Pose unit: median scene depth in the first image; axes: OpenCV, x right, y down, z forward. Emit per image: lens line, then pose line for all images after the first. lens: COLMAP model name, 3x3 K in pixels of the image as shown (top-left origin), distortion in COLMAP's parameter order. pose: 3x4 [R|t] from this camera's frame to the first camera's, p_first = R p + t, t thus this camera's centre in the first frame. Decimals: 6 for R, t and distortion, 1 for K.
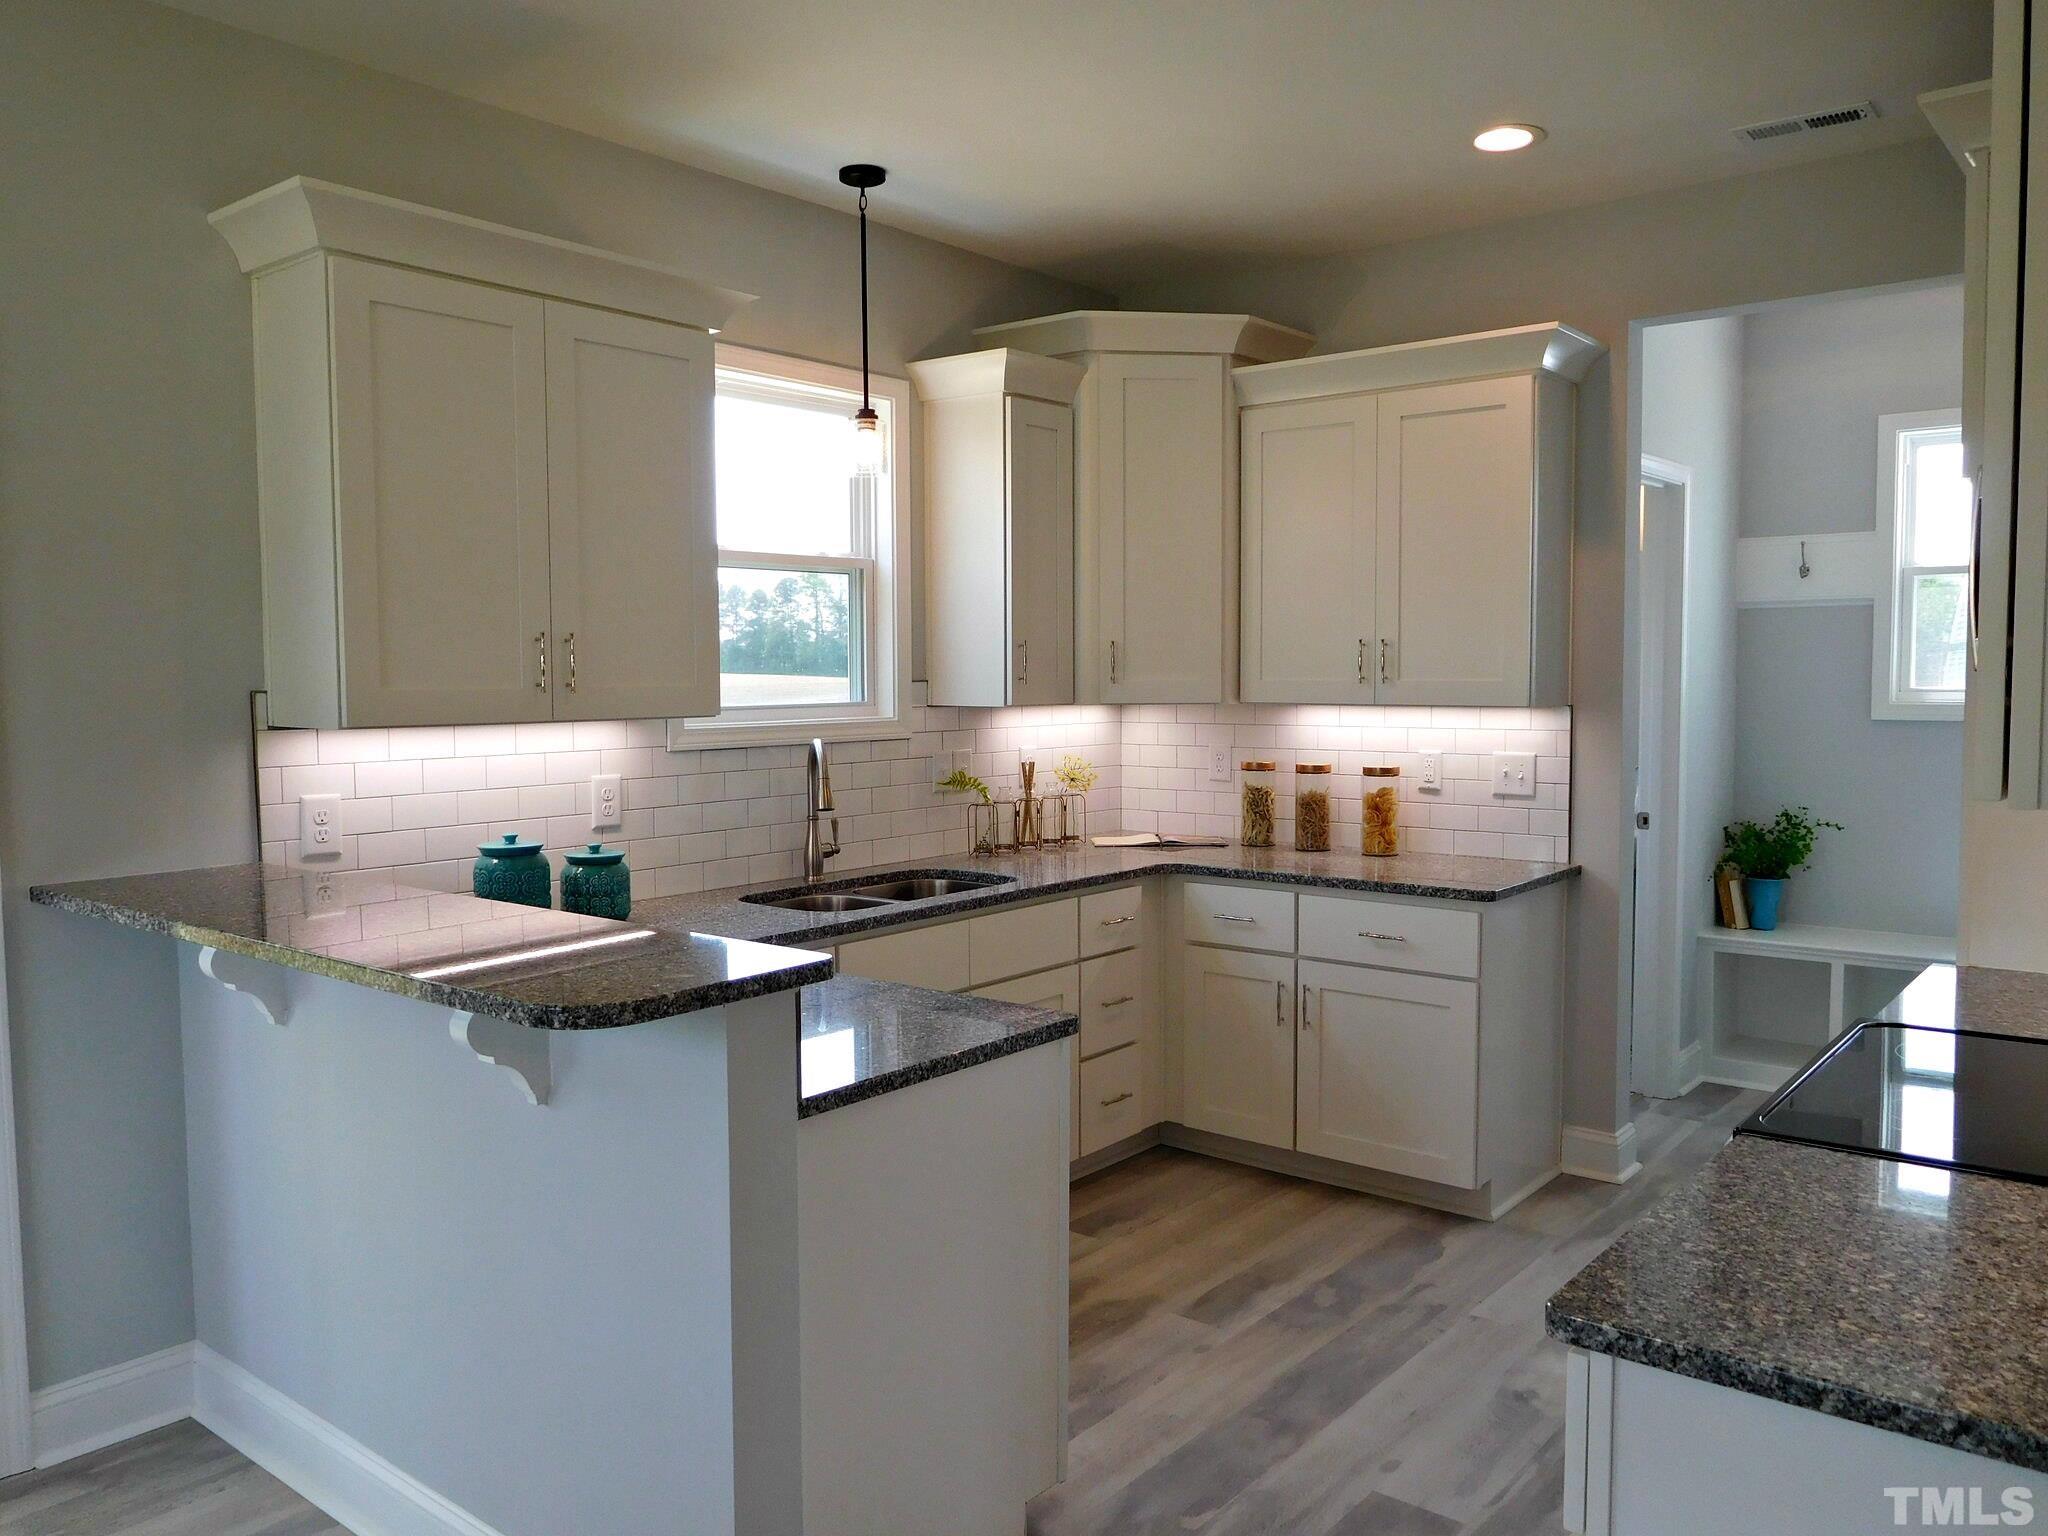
lens RADIAL K [[1618.6, 0, 1019.7], [0, 1618.6, 776.9], [0, 0, 1]] dist [-0.006983, -0.015432]
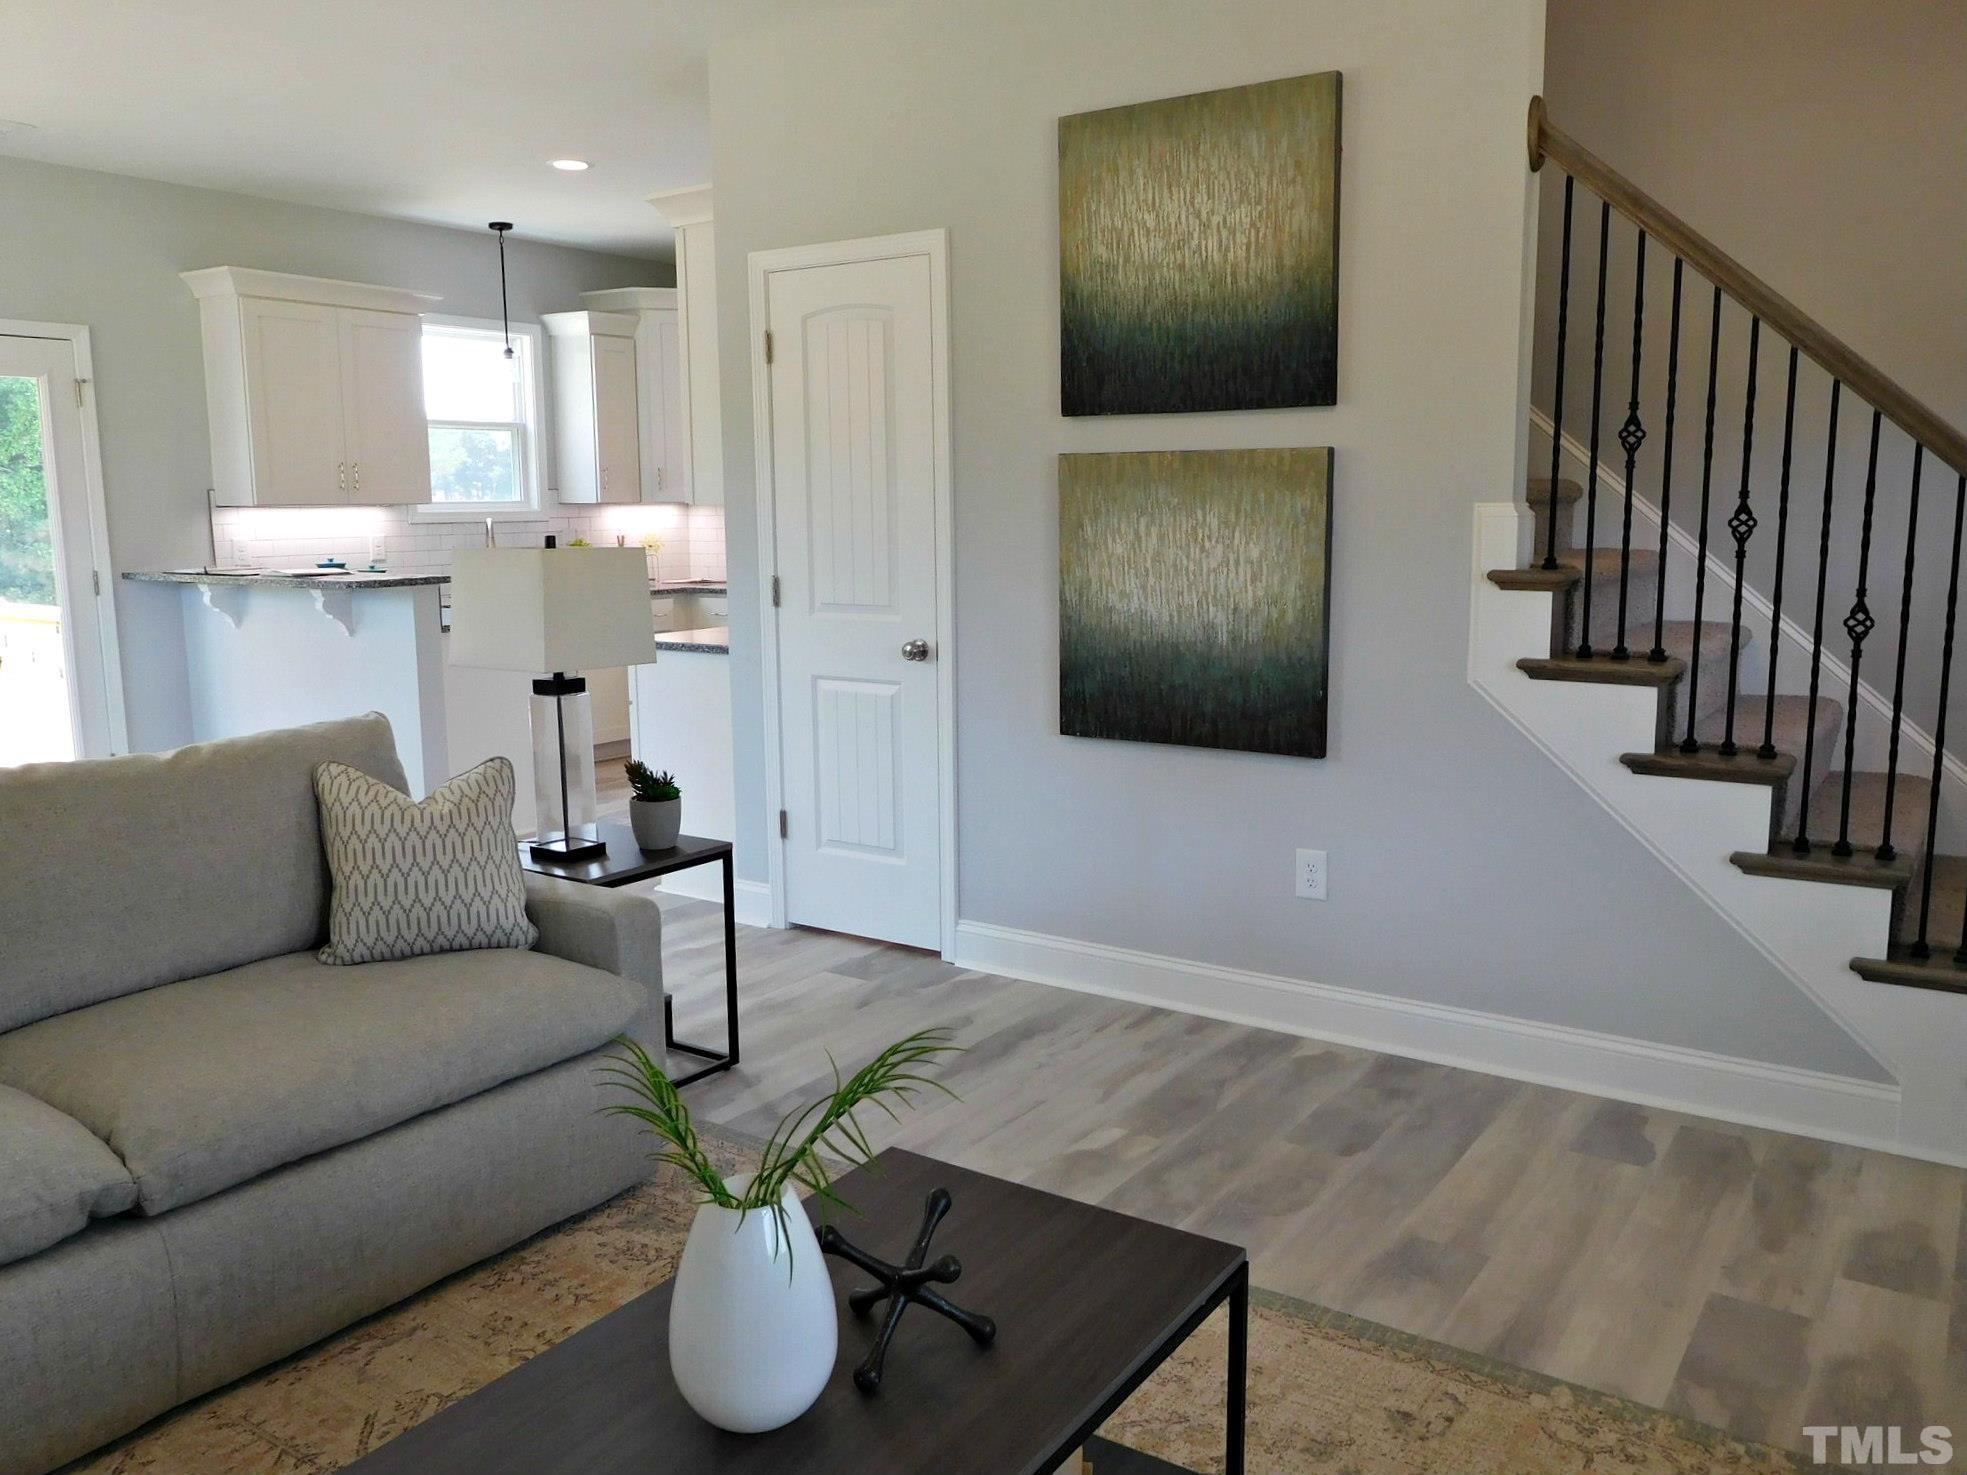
lens RADIAL K [[1554.6, 0, 976.8], [0, 1554.6, 752.1], [0, 0, 1]] dist [-0.006983, -0.015432]
pose [[0.994845, -0.015554, 0.100203, 0.234863], [0.005733, 0.995213, 0.097561, 0.068311], [-0.101241, -0.096484, 0.990172, -0.823949]]
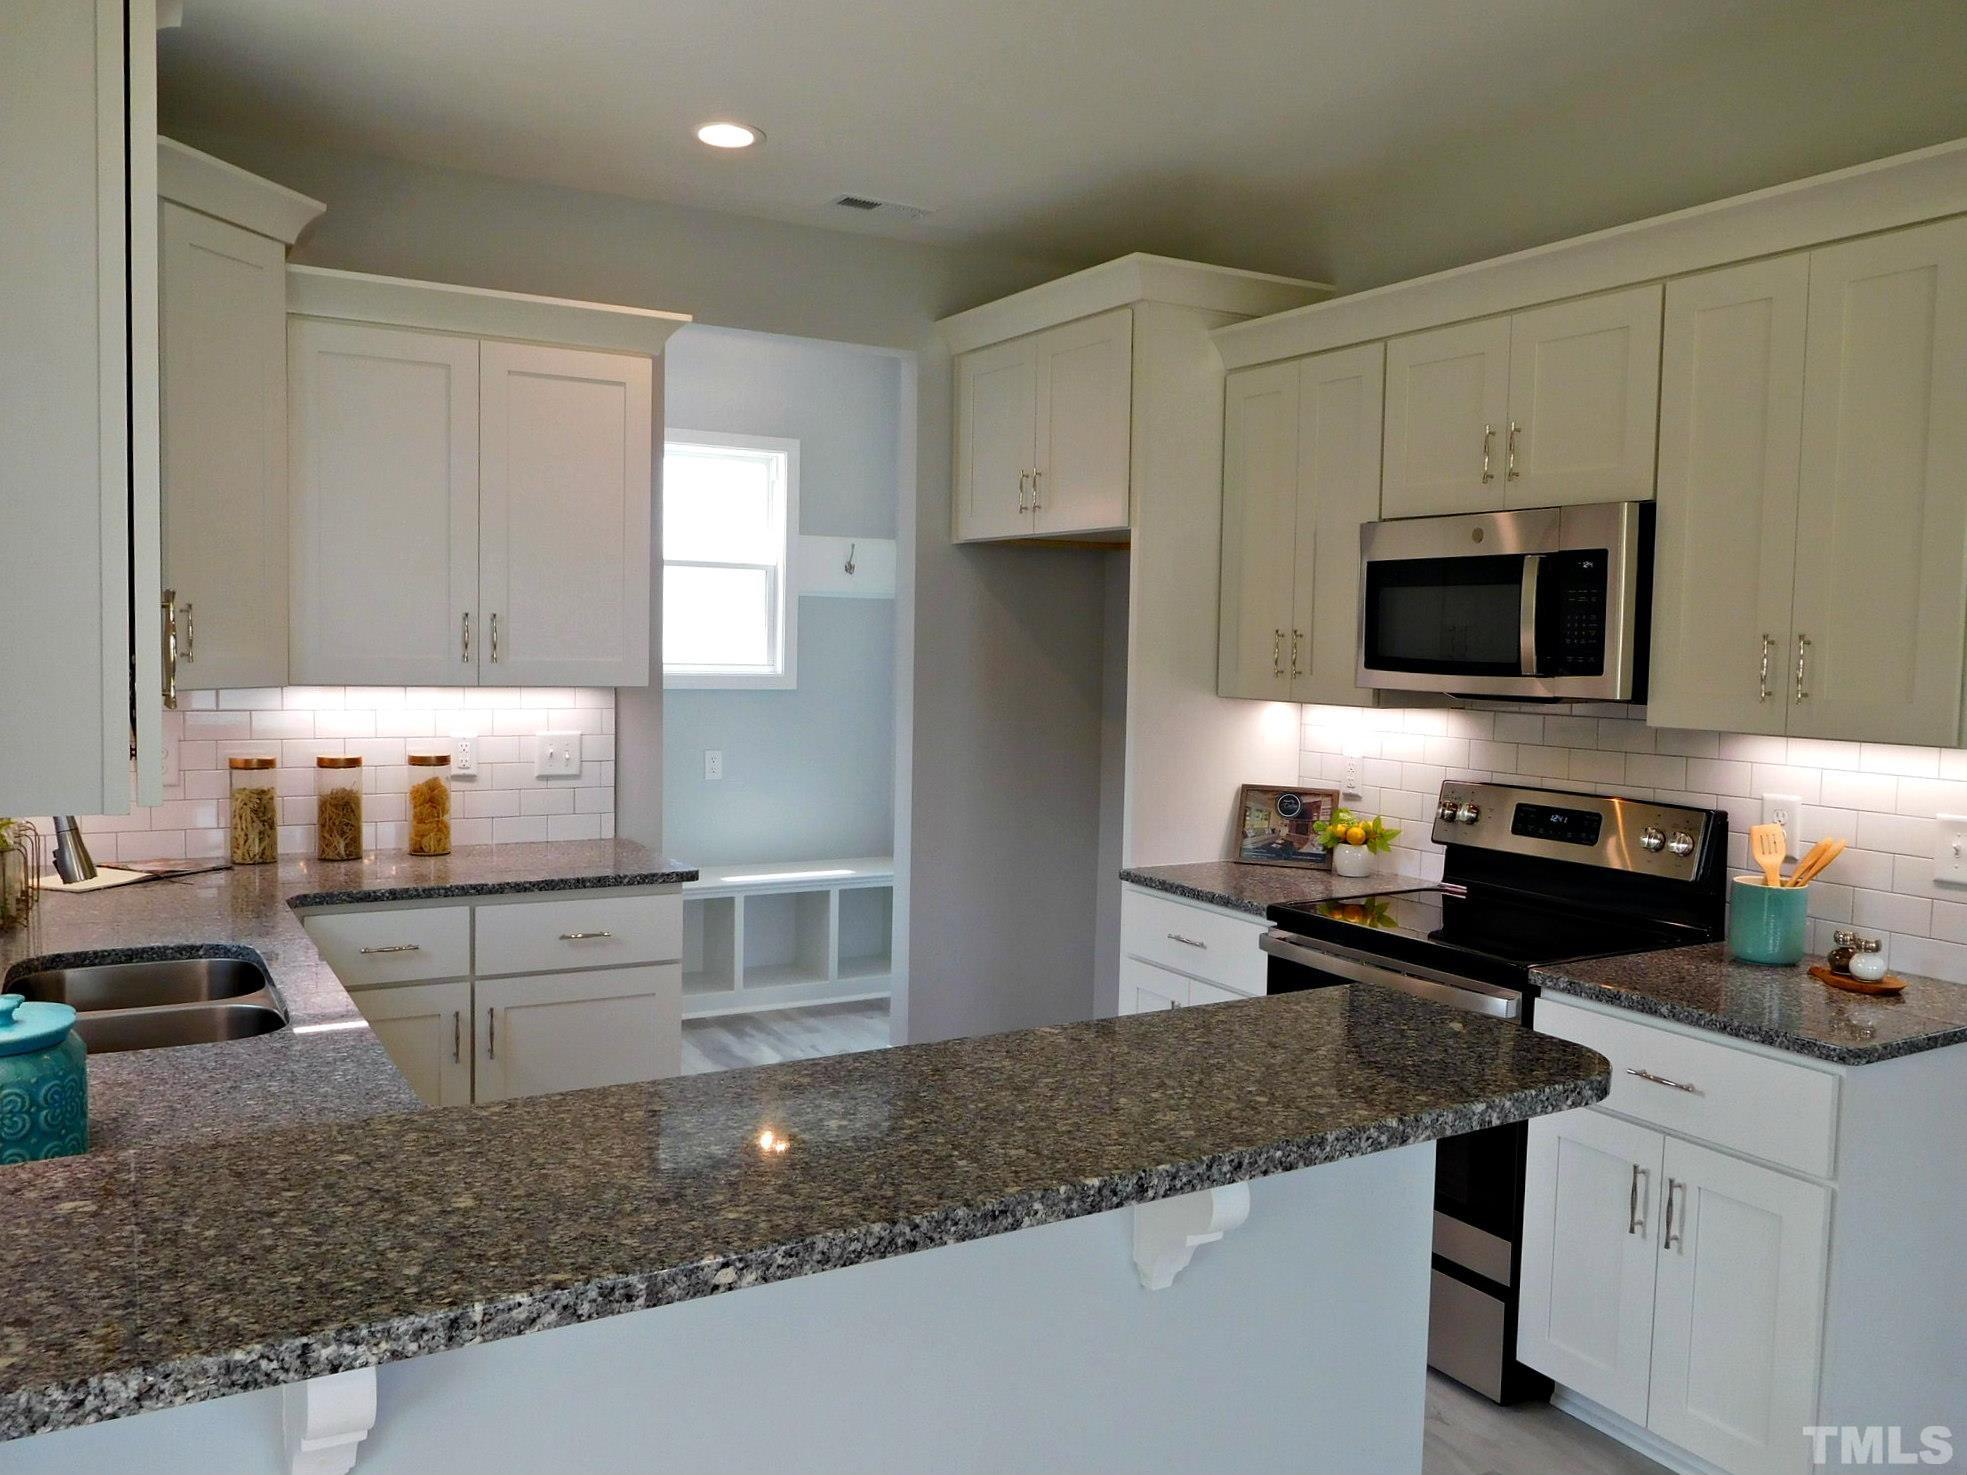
lens RADIAL K [[1554.6, 0, 977.0], [0, 1554.6, 747.8], [0, 0, 1]] dist [-0.006983, -0.015432]
pose [[0.351592, -0.053061, 0.934648, -0.476784], [0.044792, 0.998202, 0.039819, -0.031168], [-0.935081, 0.027865, 0.353337, 0.430919]]
